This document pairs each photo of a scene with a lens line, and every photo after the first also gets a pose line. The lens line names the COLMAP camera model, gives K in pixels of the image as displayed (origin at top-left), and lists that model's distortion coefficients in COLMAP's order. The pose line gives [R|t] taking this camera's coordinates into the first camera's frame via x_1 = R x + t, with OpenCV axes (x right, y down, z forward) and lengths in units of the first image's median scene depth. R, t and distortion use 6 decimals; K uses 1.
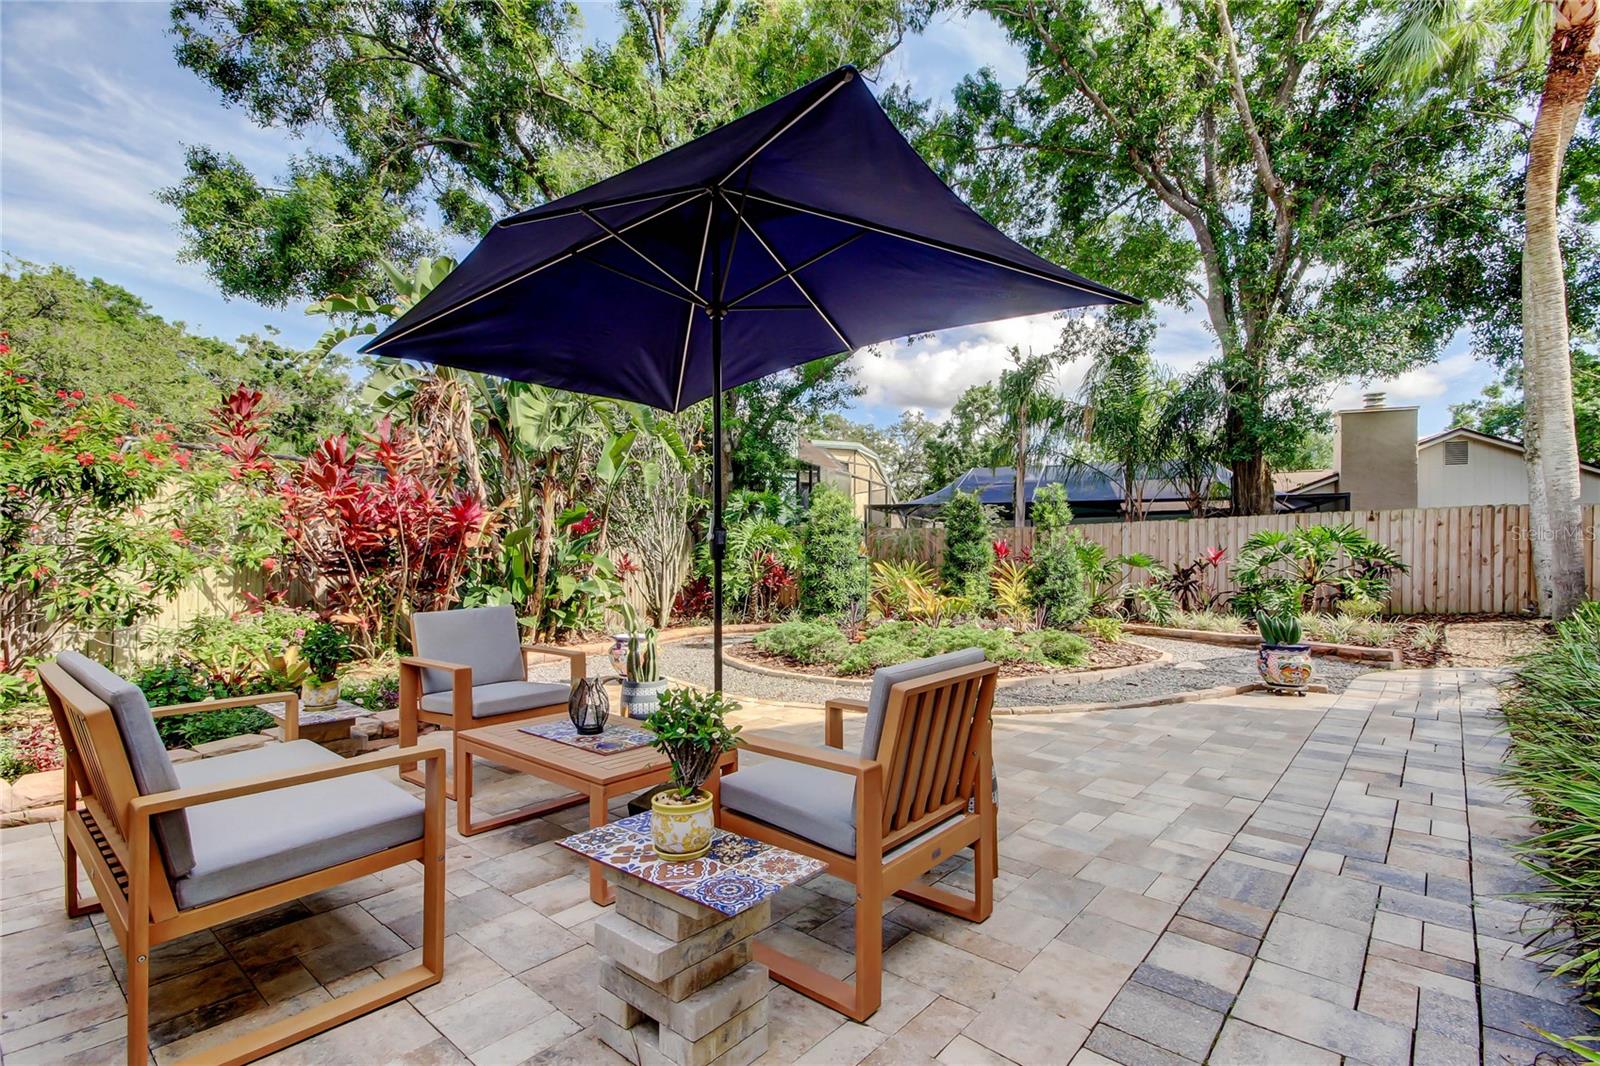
lens RADIAL K [[751.0, 0, 801.2], [0, 751.0, 551.1], [0, 0, 1]] dist [-0.000081, 0.011033]
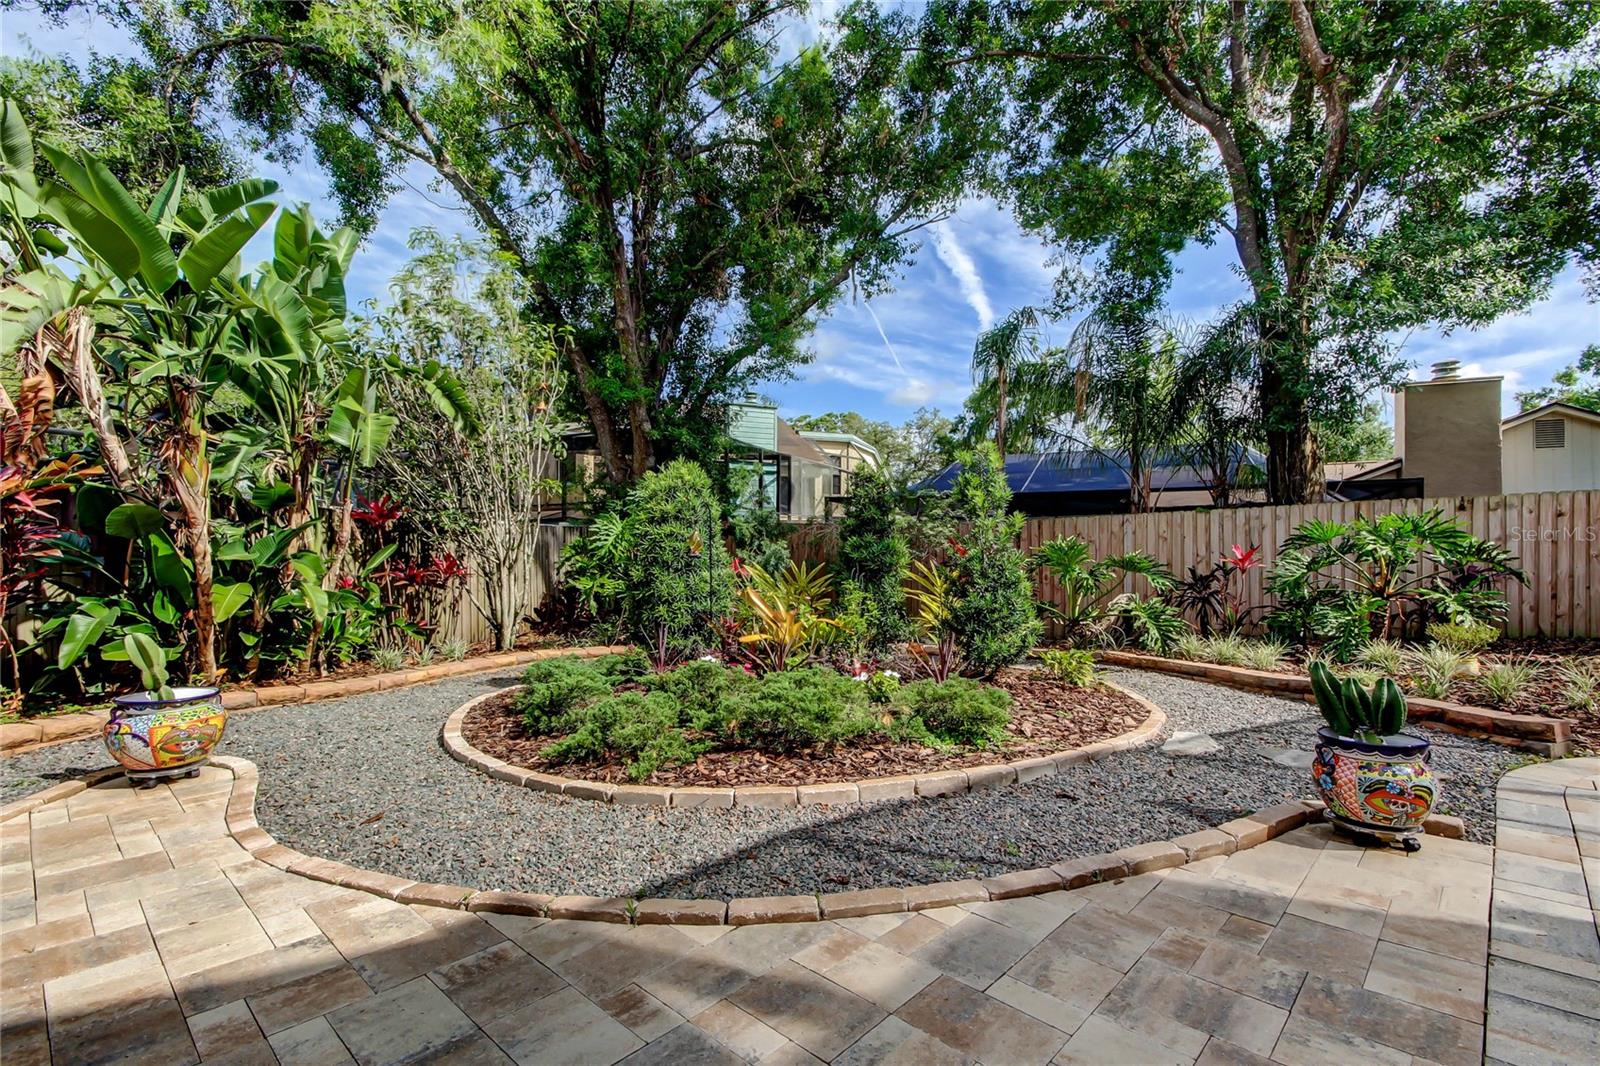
lens RADIAL K [[750.3, 0, 807.4], [0, 750.3, 542.6], [0, 0, 1]] dist [0.012820, -0.000035]
pose [[0.999470, 0.001978, -0.032504, 0.134554], [-0.002493, 0.999872, -0.015802, 0.004083], [0.032469, 0.015875, 0.999347, 0.227363]]
